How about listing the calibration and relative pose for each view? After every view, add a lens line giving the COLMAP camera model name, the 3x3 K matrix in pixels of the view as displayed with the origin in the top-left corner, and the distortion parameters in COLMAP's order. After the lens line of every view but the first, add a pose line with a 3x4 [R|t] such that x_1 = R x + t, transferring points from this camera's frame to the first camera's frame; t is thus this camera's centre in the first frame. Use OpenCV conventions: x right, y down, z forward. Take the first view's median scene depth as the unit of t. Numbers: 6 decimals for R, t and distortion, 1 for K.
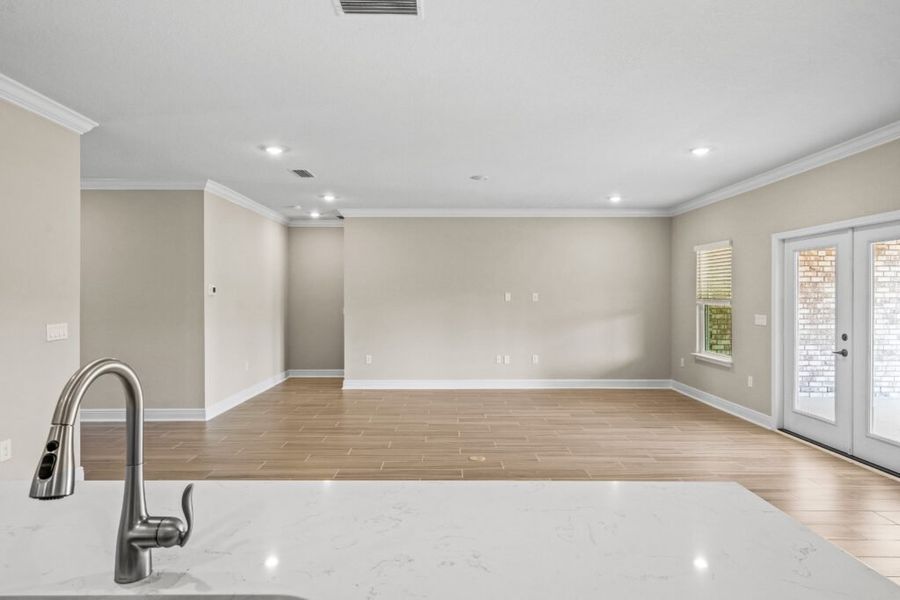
lens RADIAL K [[518.3, 0, 450.0], [0, 518.3, 300.0], [0, 0, 1]] dist [0.004339, 0.001377]
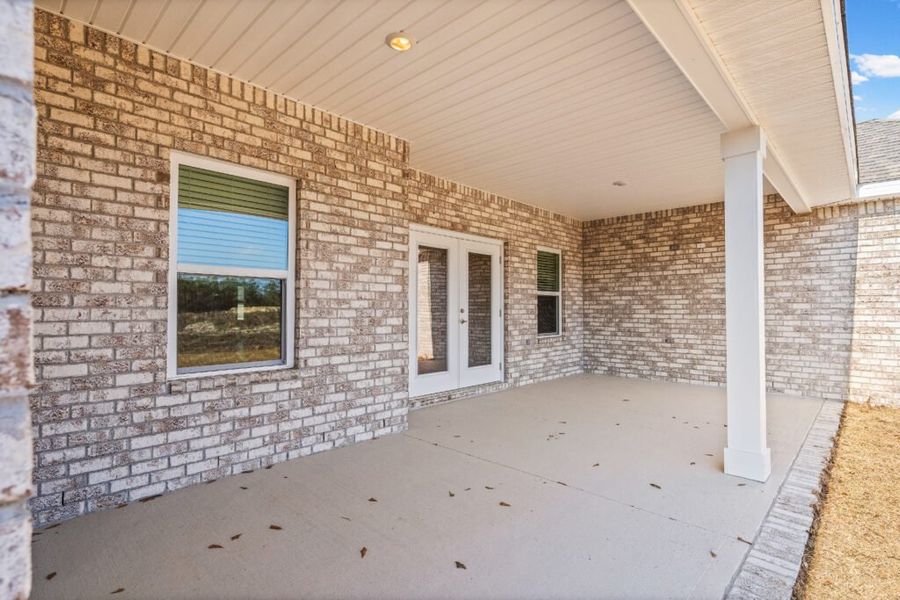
lens RADIAL K [[429.1, 0, 450.0], [0, 429.1, 300.0], [0, 0, 1]] dist [-0.001496, 0.000146]
pose [[0.728226, -0.014725, -0.685179, 1.006590], [-0.002879, 0.999695, -0.024544, 0.043764], [0.685331, 0.019846, 0.727961, 0.040231]]
